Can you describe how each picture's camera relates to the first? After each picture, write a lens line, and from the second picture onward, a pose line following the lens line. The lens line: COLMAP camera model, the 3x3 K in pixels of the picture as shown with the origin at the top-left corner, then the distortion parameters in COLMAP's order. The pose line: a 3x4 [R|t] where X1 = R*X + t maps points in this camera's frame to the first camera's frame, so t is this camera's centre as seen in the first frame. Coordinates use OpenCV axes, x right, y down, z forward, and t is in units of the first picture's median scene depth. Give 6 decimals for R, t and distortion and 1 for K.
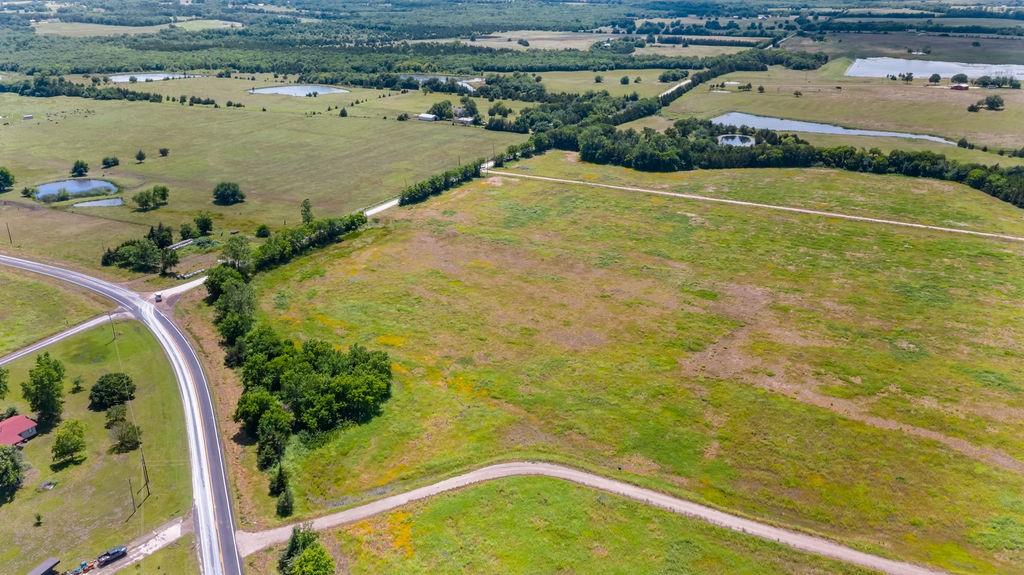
lens RADIAL K [[836.0, 0, 512.0], [0, 836.0, 287.5], [0, 0, 1]] dist [-0.014041, -0.008883]
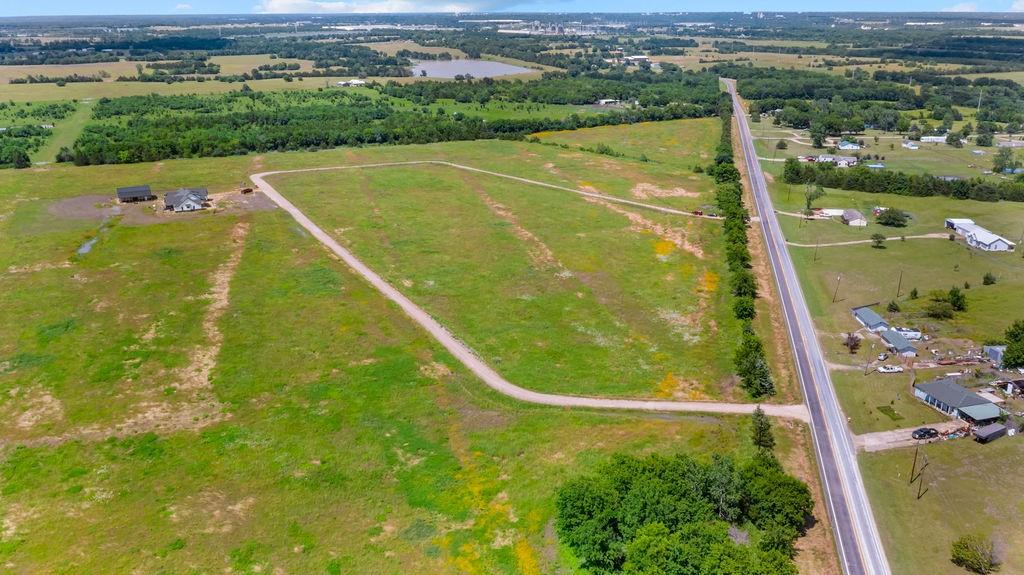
lens RADIAL K [[831.2, 0, 512.0], [0, 831.2, 287.5], [0, 0, 1]] dist [-0.020654, 0.001339]
pose [[-0.810854, -0.183227, 0.555826, -0.215198], [0.214690, 0.790393, 0.573748, -0.198980], [-0.544447, 0.584556, -0.601557, 0.649099]]
